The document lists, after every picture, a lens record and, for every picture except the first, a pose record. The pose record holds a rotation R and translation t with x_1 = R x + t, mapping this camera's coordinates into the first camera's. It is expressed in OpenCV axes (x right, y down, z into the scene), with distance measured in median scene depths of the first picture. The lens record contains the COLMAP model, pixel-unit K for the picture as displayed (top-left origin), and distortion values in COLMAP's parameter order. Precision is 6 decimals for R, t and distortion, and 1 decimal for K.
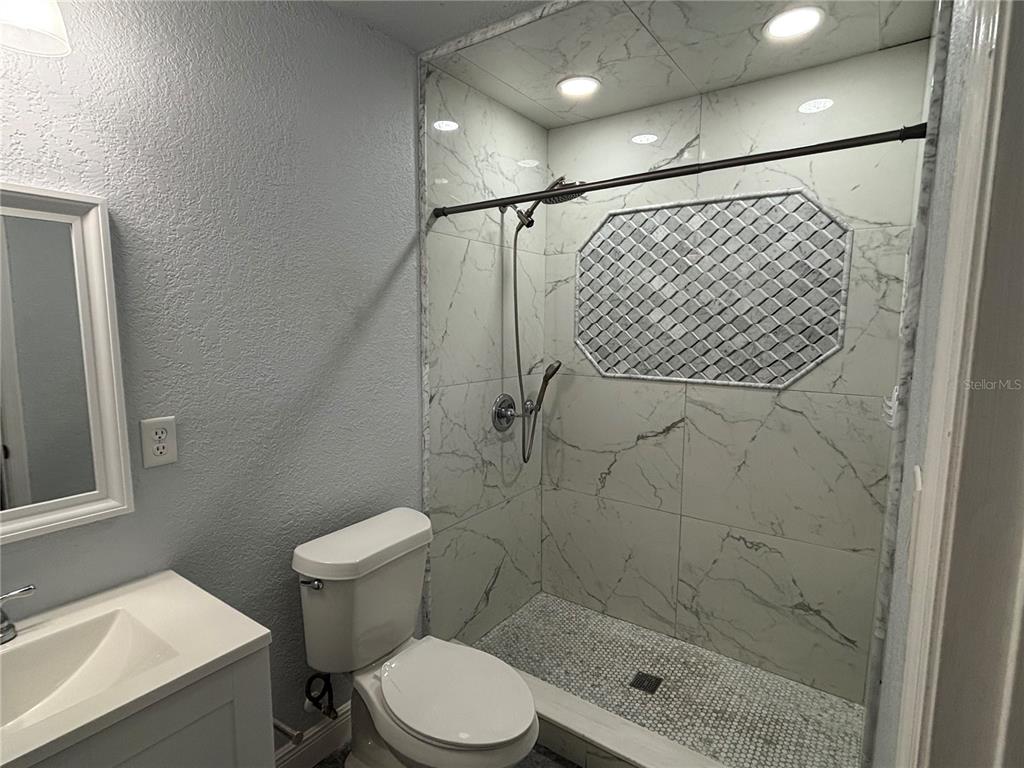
lens RADIAL K [[522.8, 0, 513.6], [0, 522.8, 381.0], [0, 0, 1]] dist [-0.004783, 0.001180]
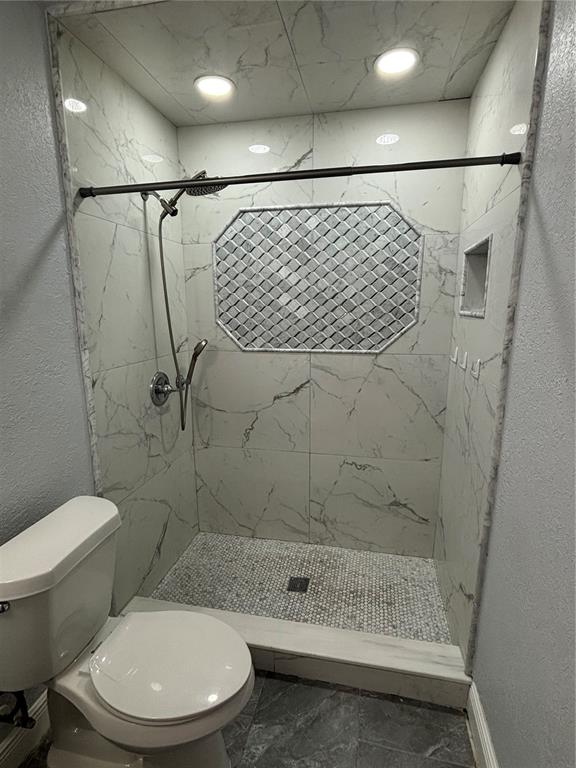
lens RADIAL K [[392.1, 0, 292.5], [0, 392.1, 382.4], [0, 0, 1]] dist [-0.004783, 0.001180]
pose [[0.913908, -0.089575, 0.395915, -0.105673], [0.055456, 0.993755, 0.096823, -0.020139], [-0.402116, -0.066531, 0.913168, 0.151735]]
